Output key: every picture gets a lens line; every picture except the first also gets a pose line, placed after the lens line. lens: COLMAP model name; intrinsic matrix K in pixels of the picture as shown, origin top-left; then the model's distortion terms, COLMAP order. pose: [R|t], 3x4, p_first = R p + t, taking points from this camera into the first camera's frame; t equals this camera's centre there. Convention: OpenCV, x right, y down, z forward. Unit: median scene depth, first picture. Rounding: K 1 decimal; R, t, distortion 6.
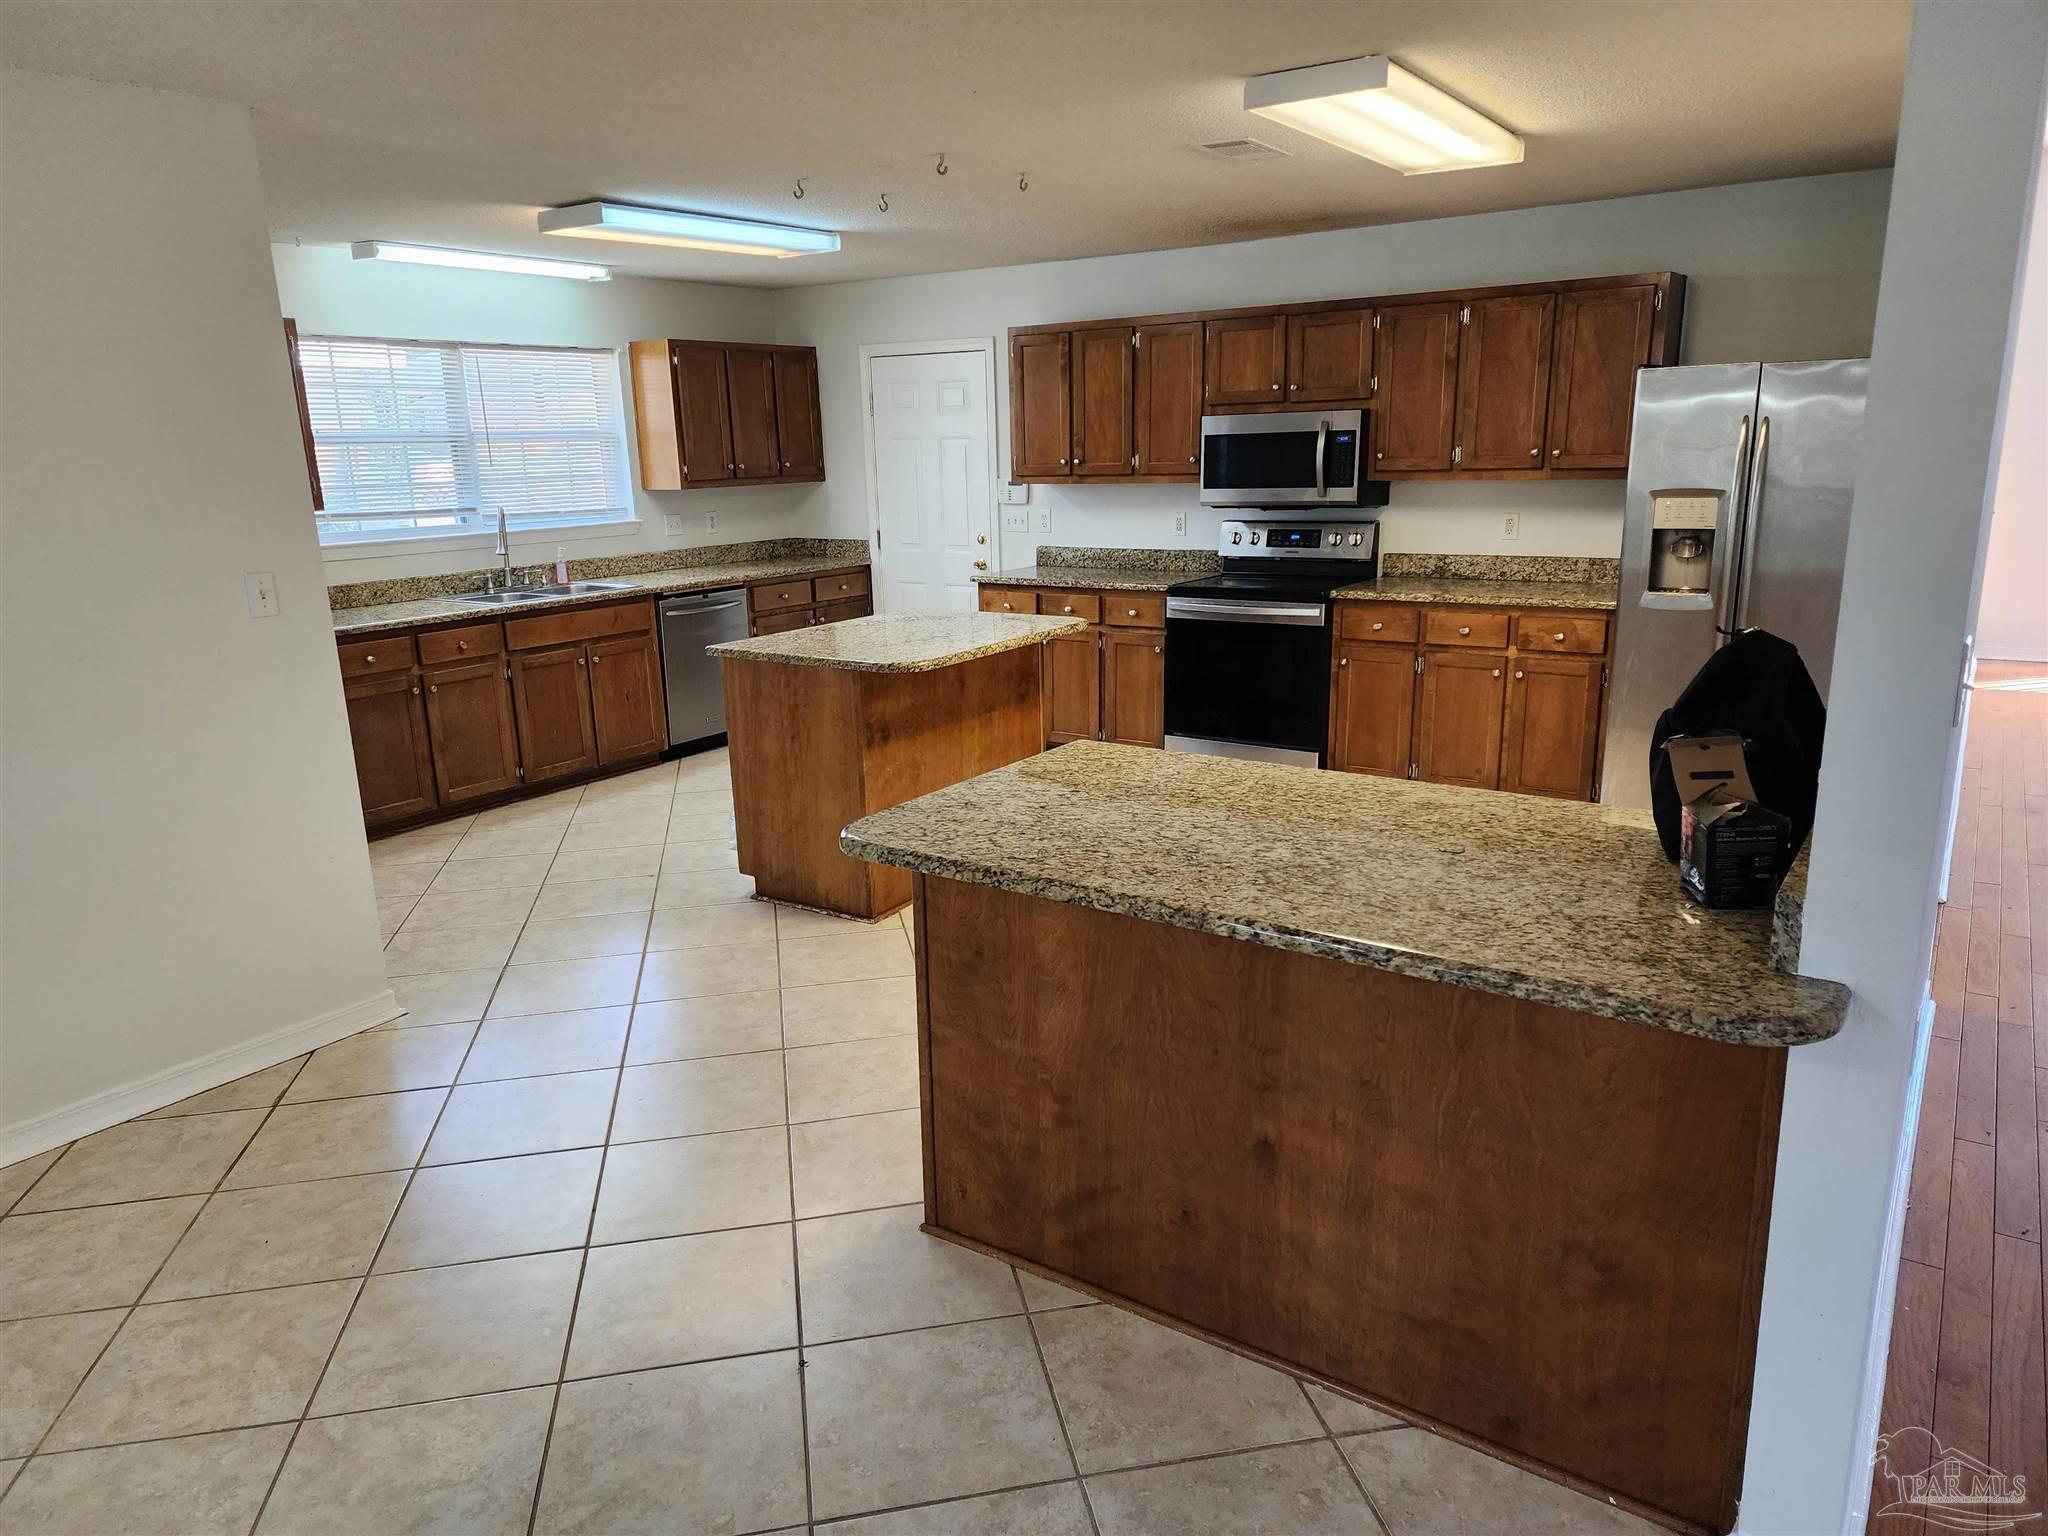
lens RADIAL K [[1367.8, 0, 1005.2], [0, 1367.8, 788.3], [0, 0, 1]] dist [0.073502, -0.063553]
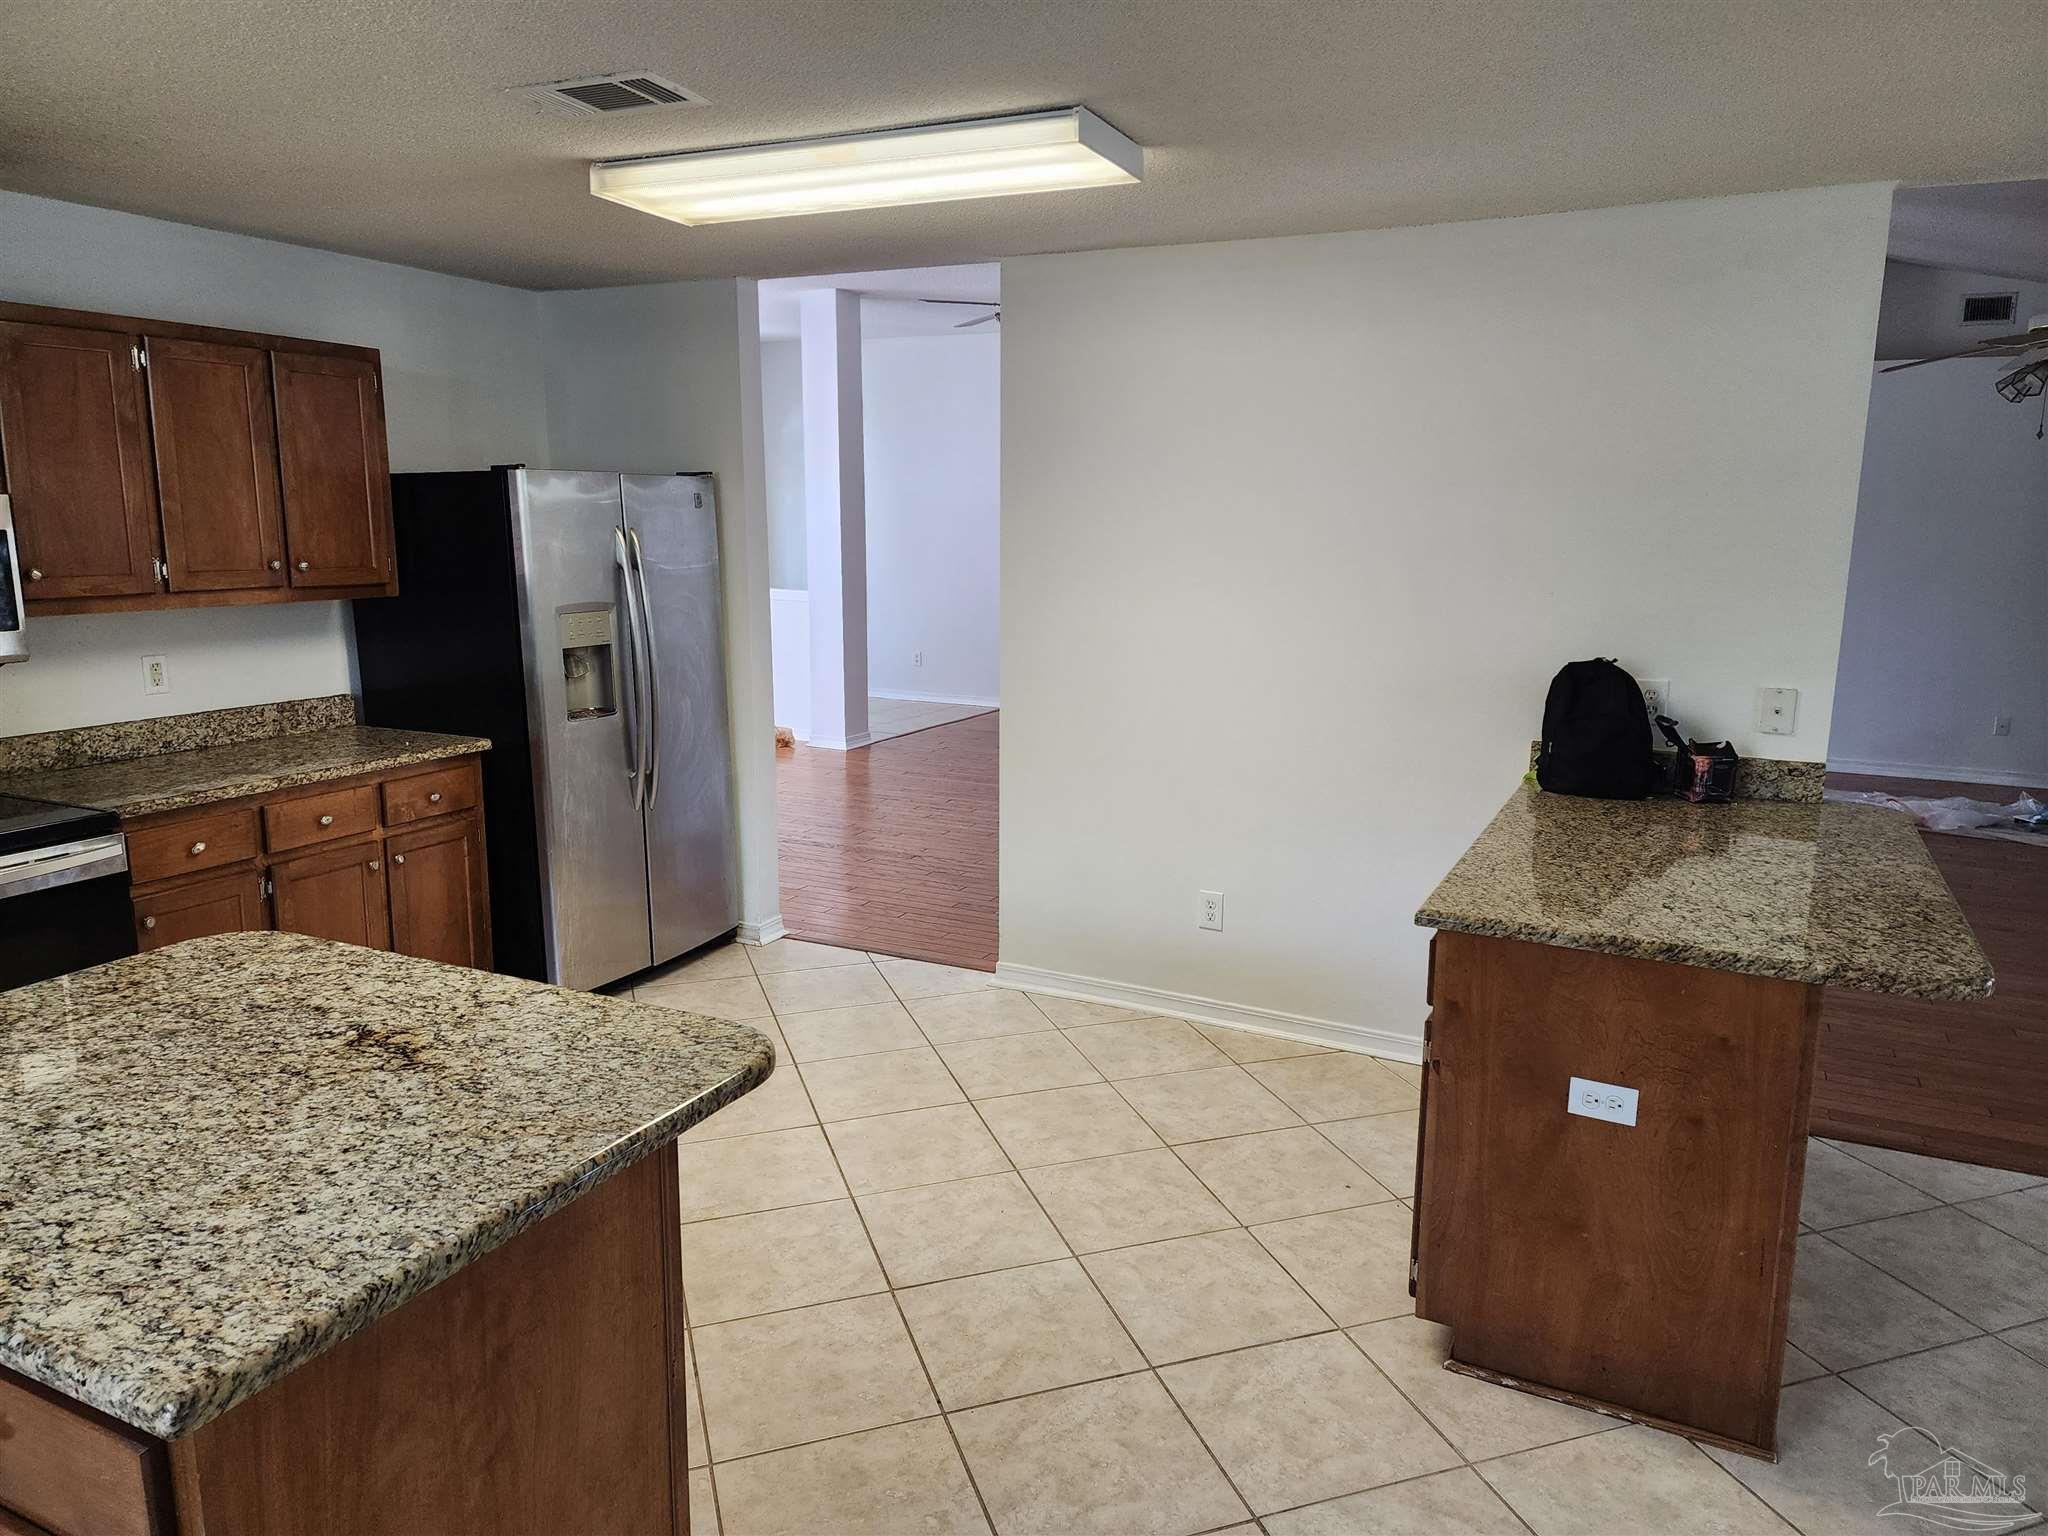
lens RADIAL K [[1367.8, 0, 1041.4], [0, 1367.8, 762.7], [0, 0, 1]] dist [0.073502, -0.063553]
pose [[-0.154764, -0.157107, 0.975380, -0.363712], [0.242764, 0.950957, 0.191692, -0.173554], [-0.957661, 0.266454, -0.109034, 0.673615]]
